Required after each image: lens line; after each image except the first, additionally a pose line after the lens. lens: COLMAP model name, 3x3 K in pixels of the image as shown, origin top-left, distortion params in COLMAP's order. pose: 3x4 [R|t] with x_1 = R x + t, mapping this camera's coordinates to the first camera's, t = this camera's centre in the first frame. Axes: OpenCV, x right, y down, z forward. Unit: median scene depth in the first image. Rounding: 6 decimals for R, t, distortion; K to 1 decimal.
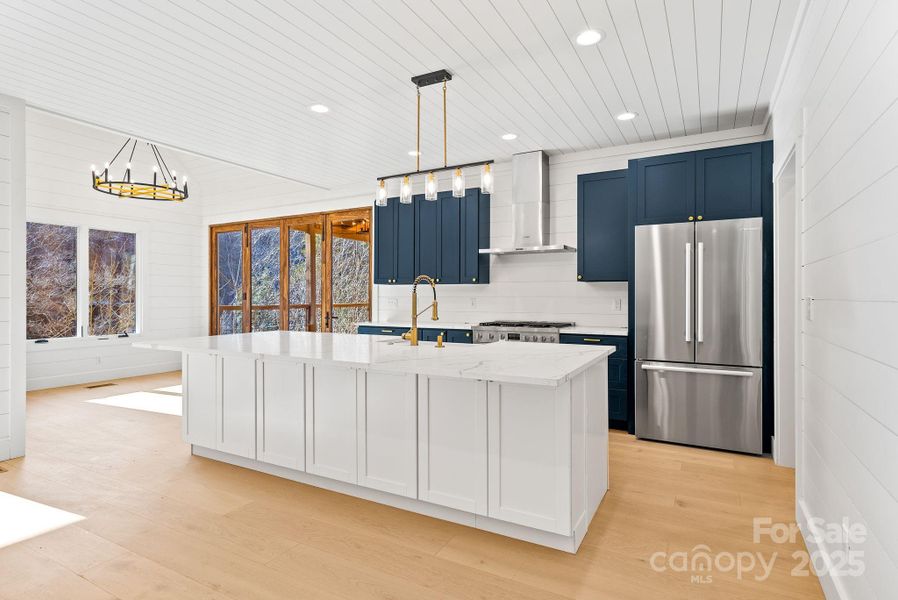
lens RADIAL K [[451.3, 0, 454.4], [0, 451.3, 298.5], [0, 0, 1]] dist [0.004589, 0.001179]
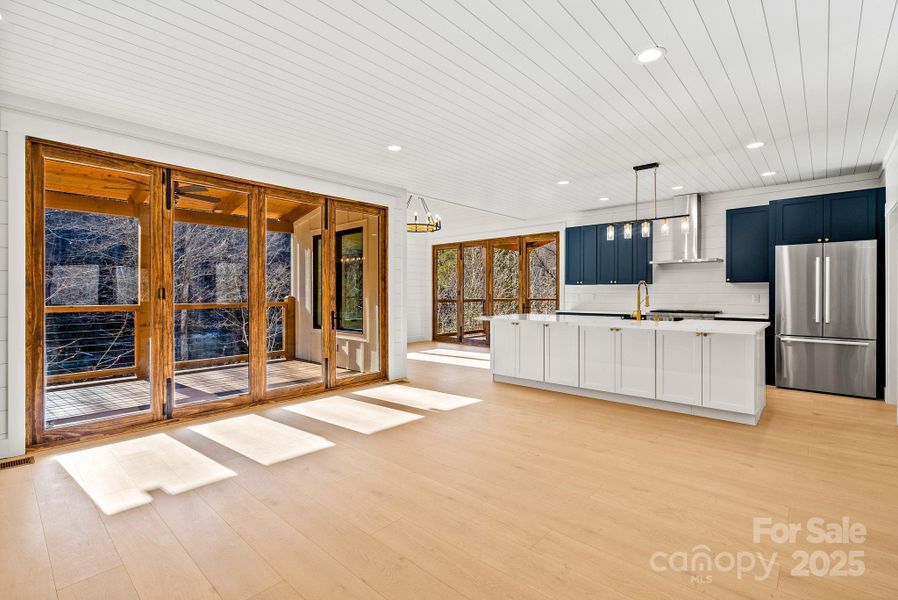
lens RADIAL K [[414.3, 0, 448.7], [0, 414.3, 296.6], [0, 0, 1]] dist [0.003392, 0.000617]
pose [[0.976216, 0.001235, -0.216796, -0.302993], [-0.000704, 0.999997, 0.002528, 0.004759], [0.216798, -0.002315, 0.976214, -0.490000]]
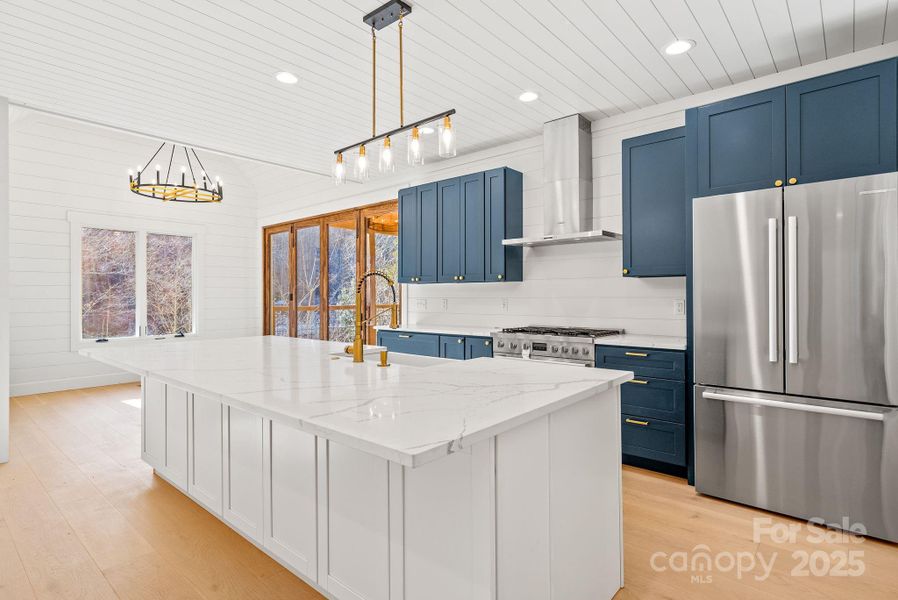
lens RADIAL K [[440.7, 0, 463.7], [0, 440.7, 295.7], [0, 0, 1]] dist [0.004857, 0.000446]
pose [[0.978781, -0.003930, -0.204872, 0.154506], [0.002873, 0.999981, -0.005455, -0.002258], [0.204890, 0.004750, 0.978773, 0.196248]]
